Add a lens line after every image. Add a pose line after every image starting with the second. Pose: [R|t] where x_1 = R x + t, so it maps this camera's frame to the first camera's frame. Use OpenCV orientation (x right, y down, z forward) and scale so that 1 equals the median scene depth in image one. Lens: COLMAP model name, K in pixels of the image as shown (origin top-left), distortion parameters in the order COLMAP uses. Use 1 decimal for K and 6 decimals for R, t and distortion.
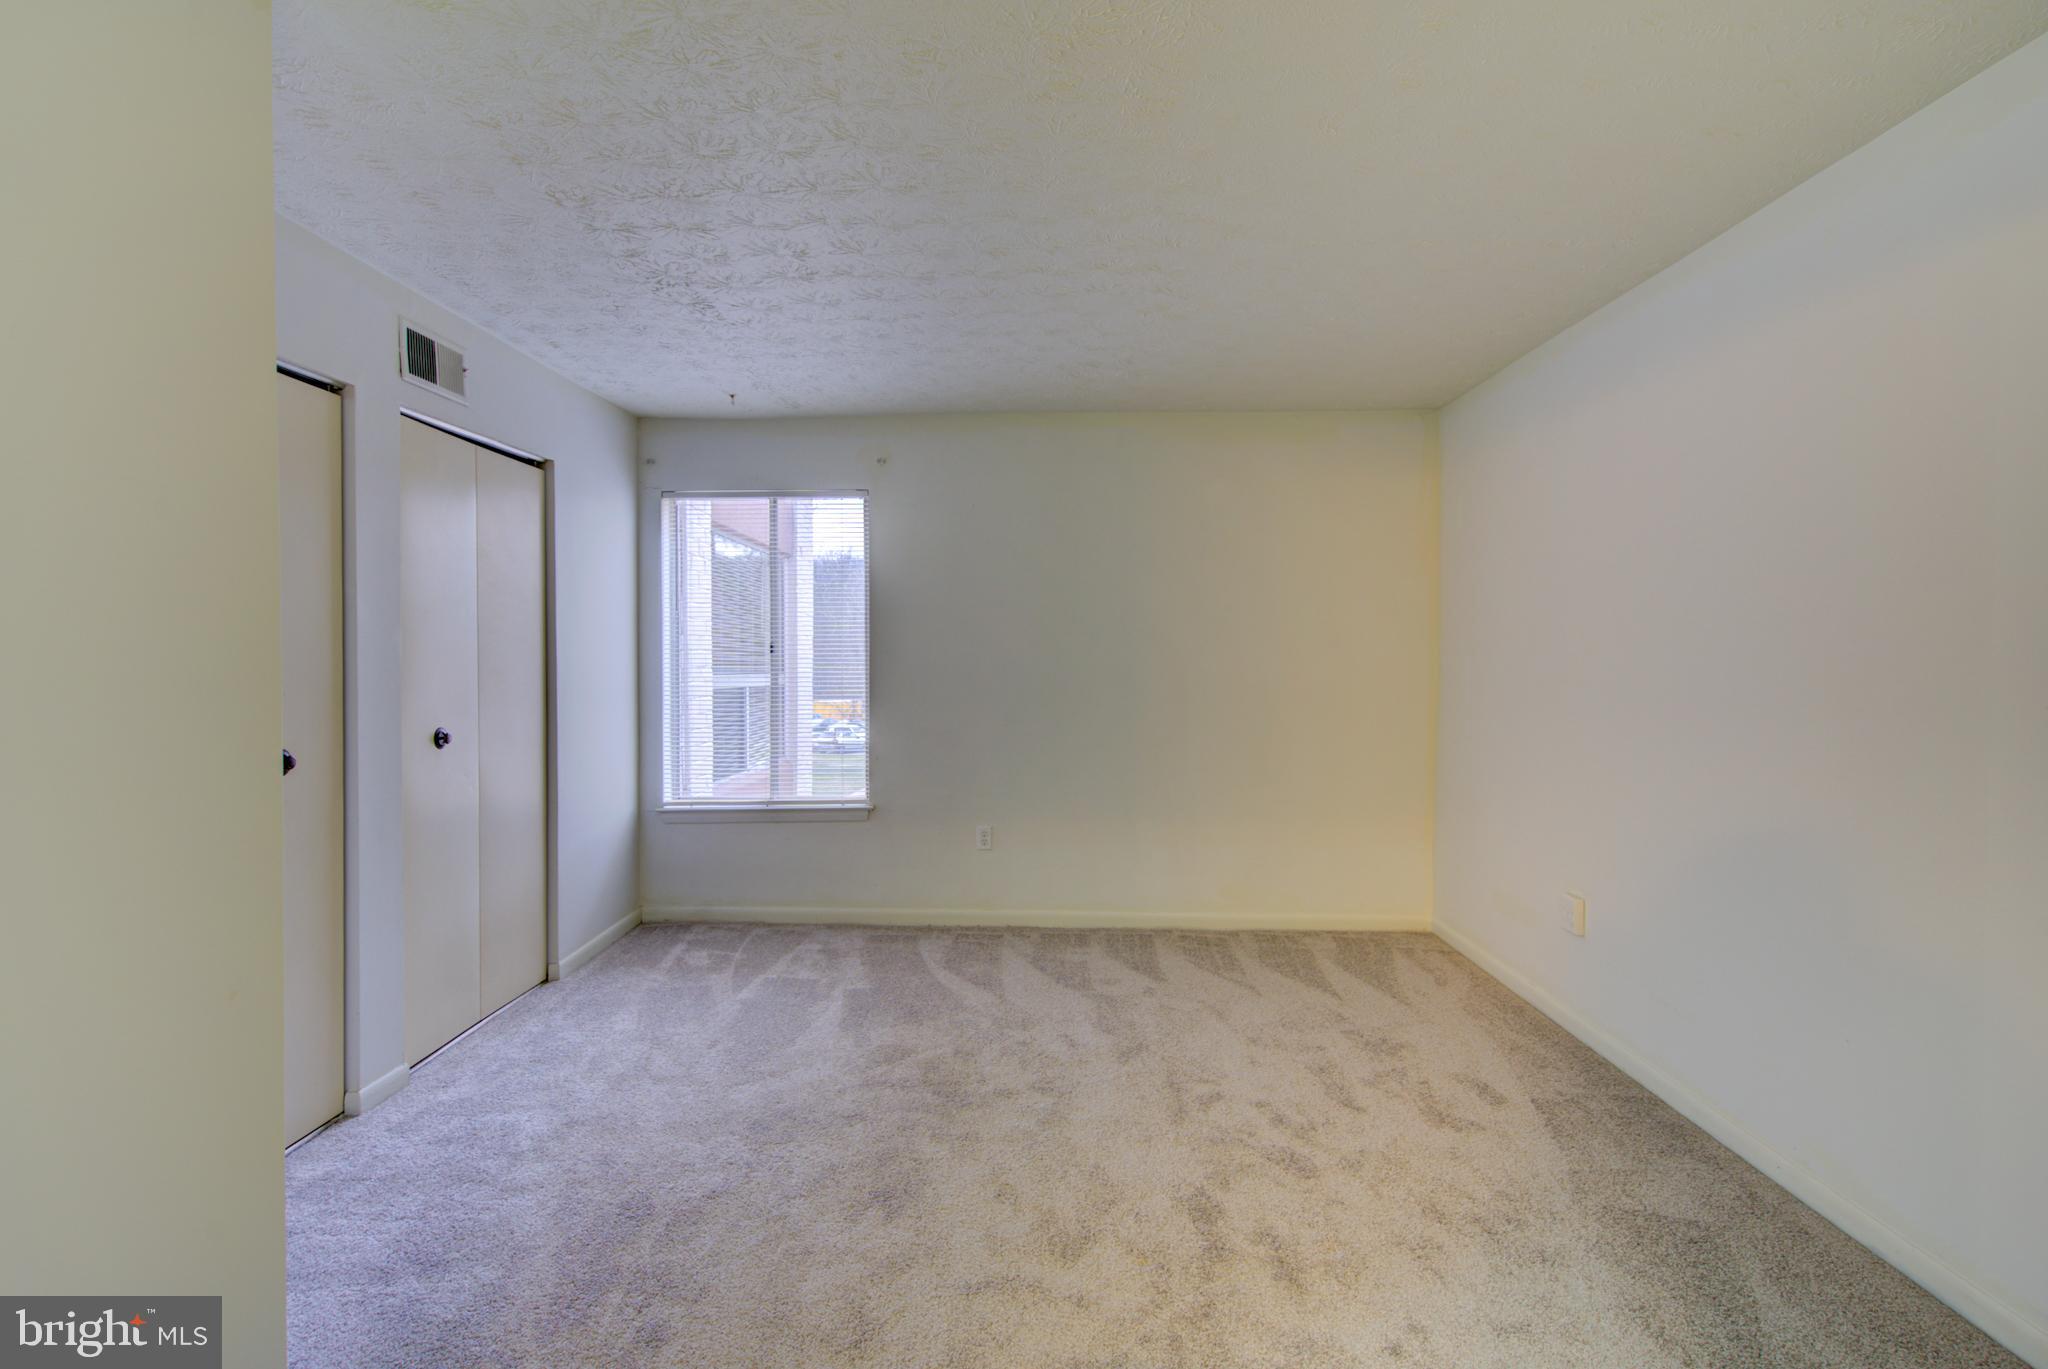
lens RADIAL K [[977.6, 0, 1017.3], [0, 977.6, 675.6], [0, 0, 1]] dist [0.008194, -0.004740]
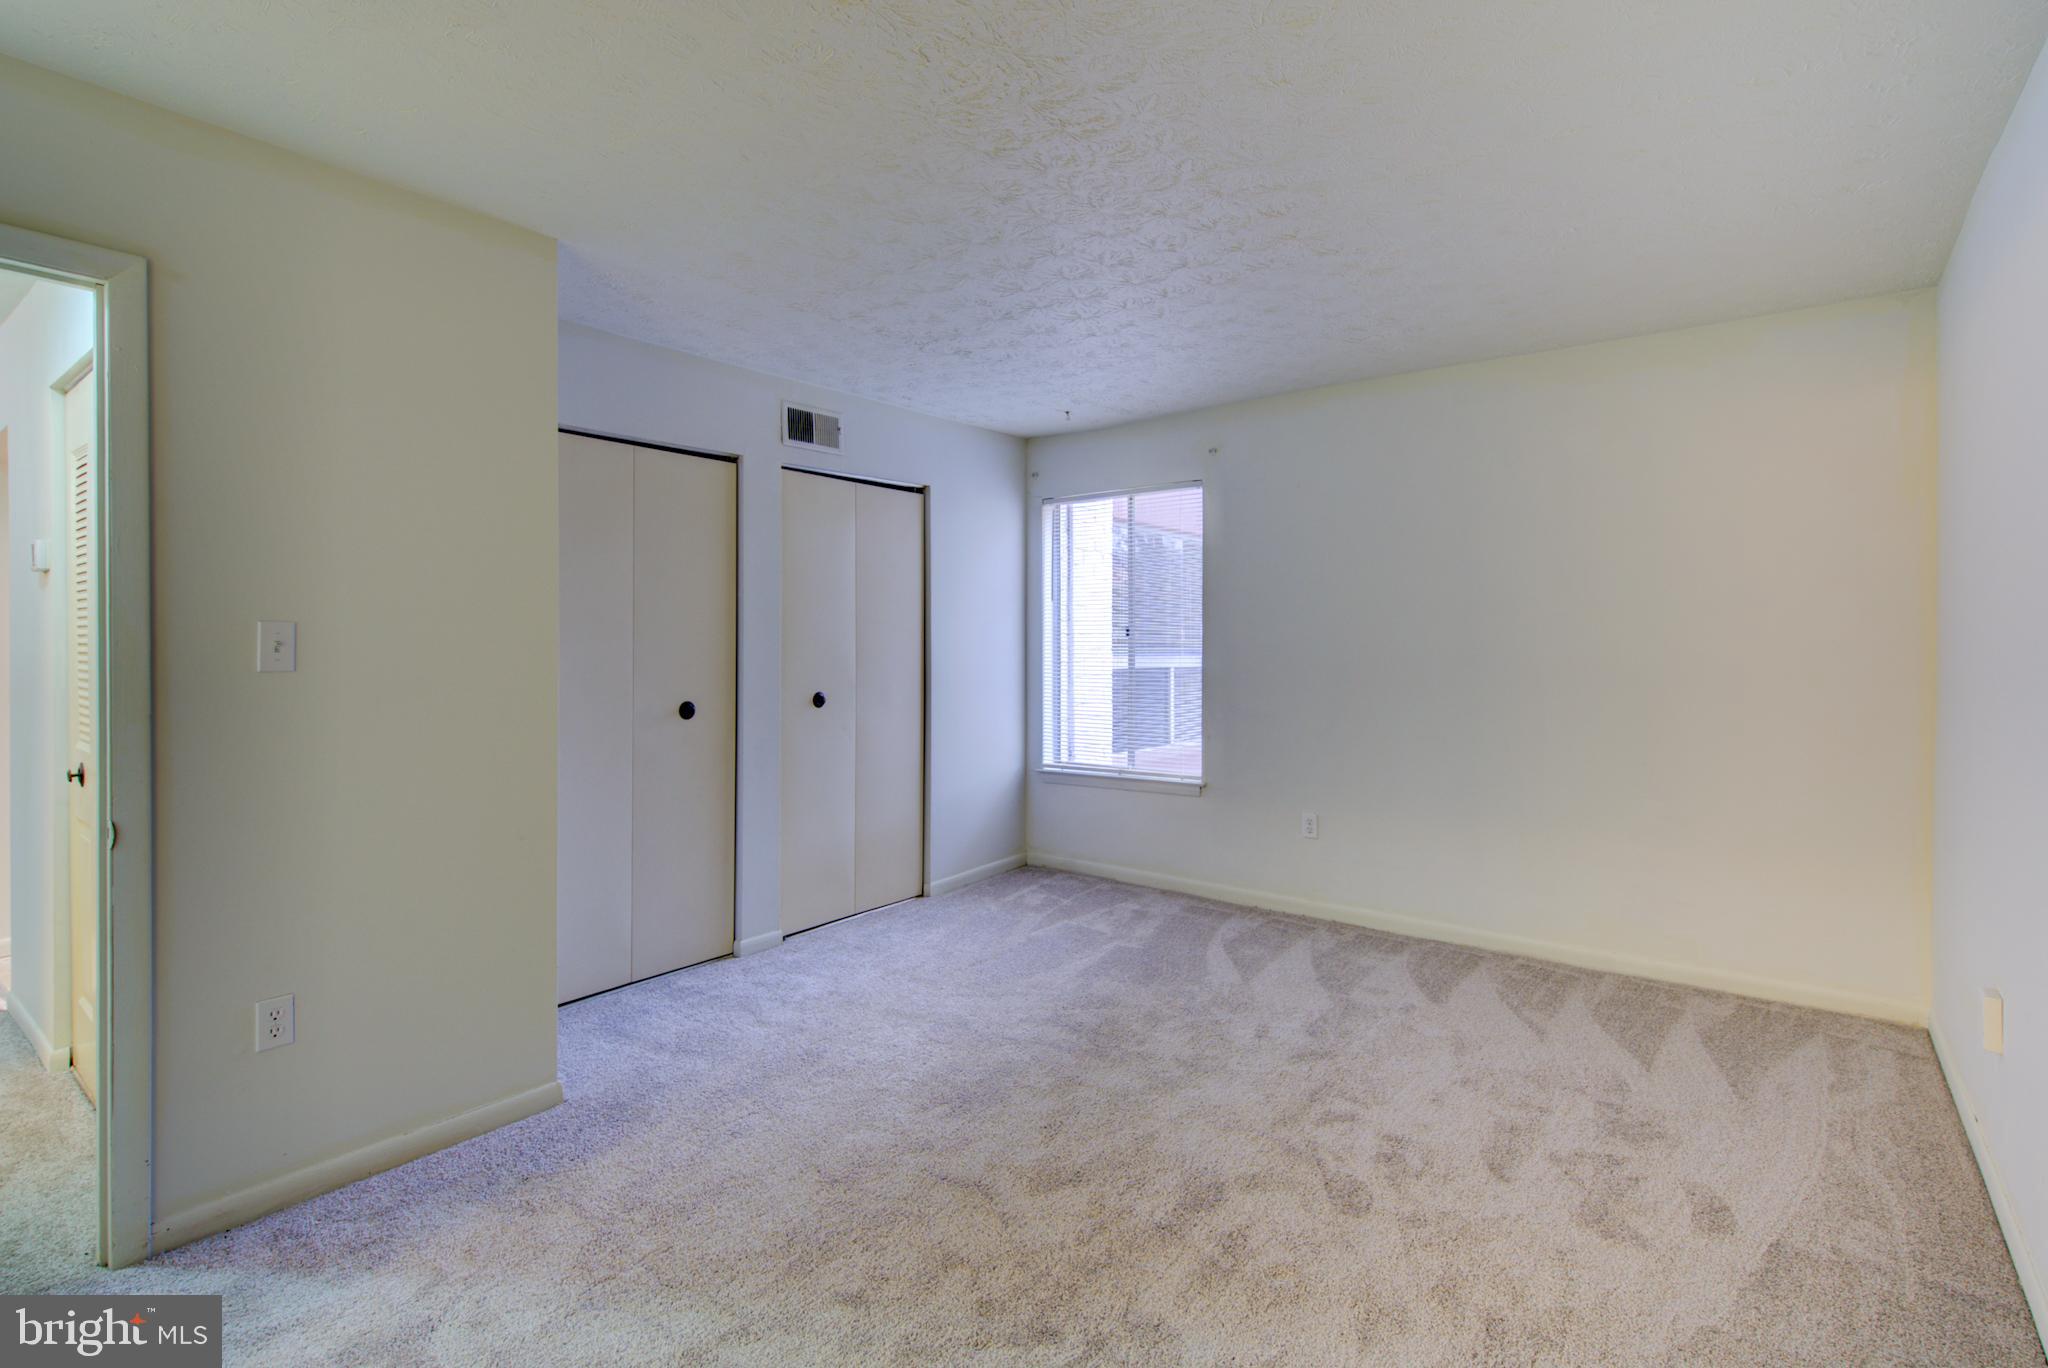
lens RADIAL K [[977.6, 0, 1022.2], [0, 977.6, 646.1], [0, 0, 1]] dist [0.008194, -0.004740]
pose [[0.808165, 0.002176, -0.588952, 0.395910], [-0.008597, 0.999930, -0.008103, -0.002781], [0.588894, 0.011612, 0.808127, 0.054636]]
